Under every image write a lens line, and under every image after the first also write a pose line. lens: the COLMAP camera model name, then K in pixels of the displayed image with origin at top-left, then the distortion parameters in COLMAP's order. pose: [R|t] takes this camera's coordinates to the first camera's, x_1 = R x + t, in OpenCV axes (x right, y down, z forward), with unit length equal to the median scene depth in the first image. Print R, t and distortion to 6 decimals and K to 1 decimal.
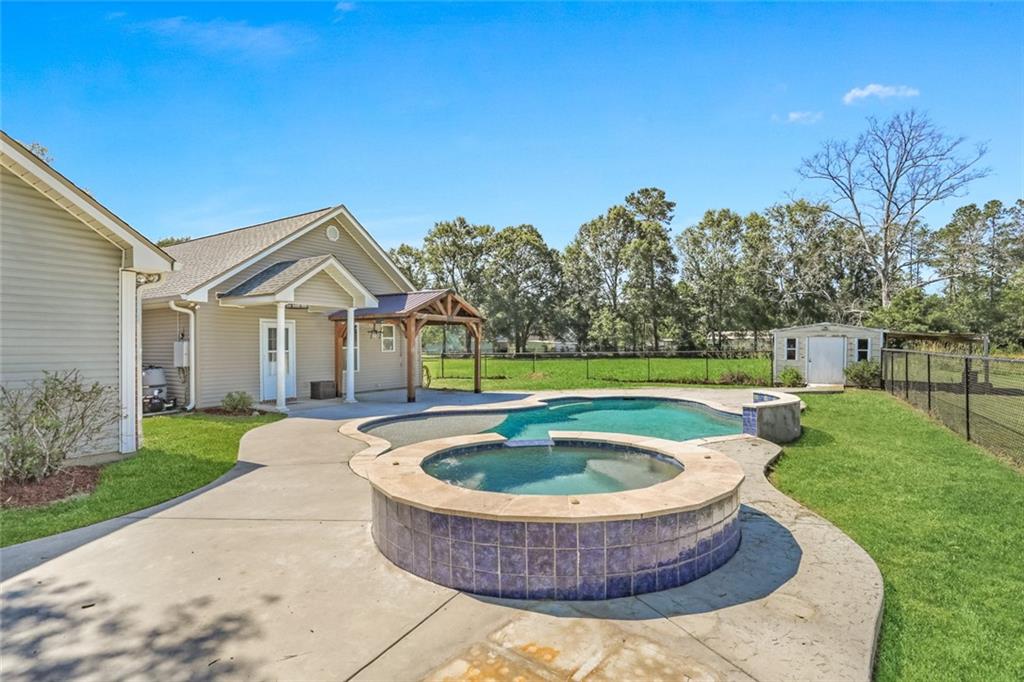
lens RADIAL K [[516.9, 0, 506.4], [0, 516.9, 351.5], [0, 0, 1]] dist [-0.071722, 0.031183]
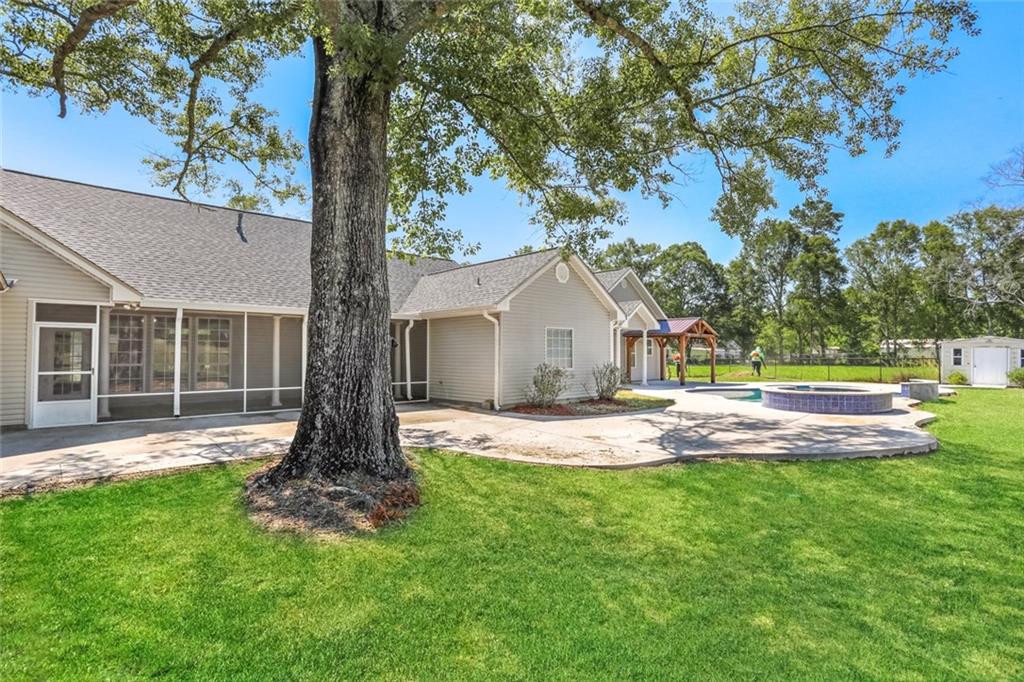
lens RADIAL K [[503.5, 0, 514.6], [0, 503.5, 343.9], [0, 0, 1]] dist [-0.051392, 0.027082]
pose [[0.965383, 0.003762, -0.260811, -0.048877], [-0.010986, 0.999595, -0.026245, 0.001840], [0.260607, 0.028202, 0.965033, -0.124526]]
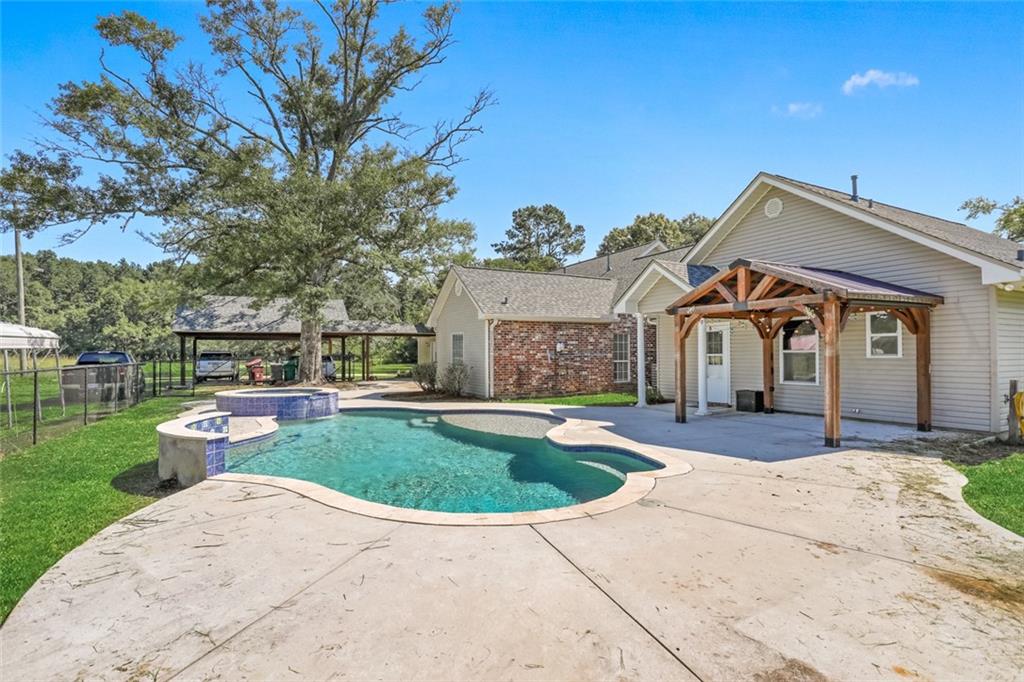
lens RADIAL K [[534.2, 0, 513.8], [0, 534.2, 377.8], [0, 0, 1]] dist [-0.051352, 0.025067]
pose [[-0.492922, 0.045144, -0.868902, 0.108897], [0.008635, 0.998858, 0.046998, -0.001702], [0.870031, 0.015664, -0.492748, 0.198835]]
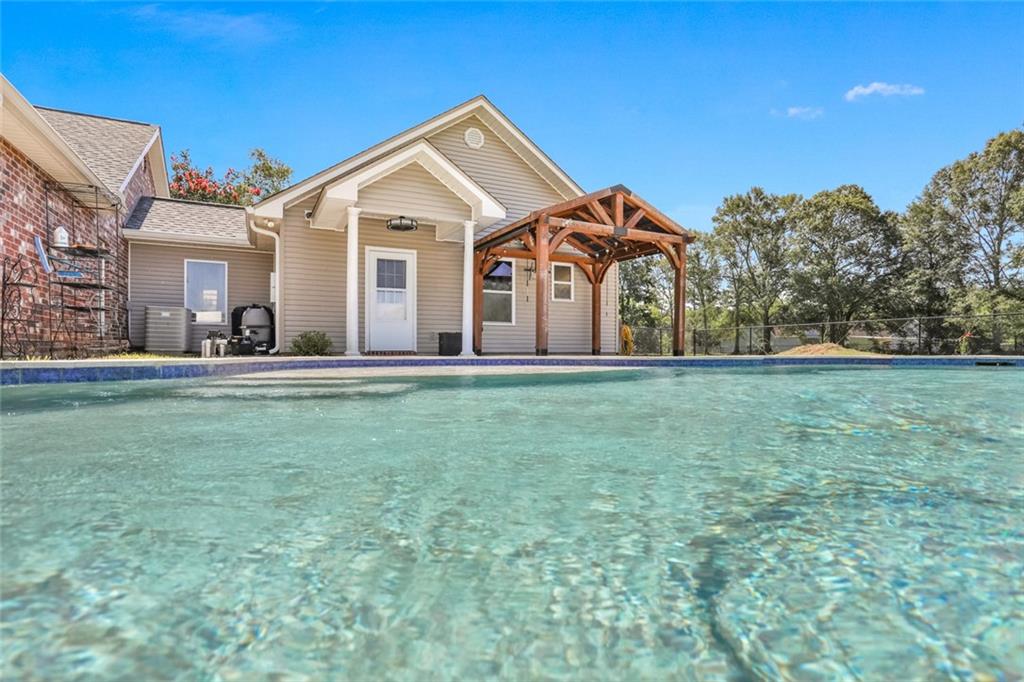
lens RADIAL K [[512.7, 0, 510.2], [0, 512.7, 357.4], [0, 0, 1]] dist [-0.038060, 0.021653]
pose [[0.845718, 0.019169, -0.533286, 0.020909], [-0.014339, 0.999810, 0.013200, 0.015382], [0.533437, -0.003517, 0.845832, 0.074083]]
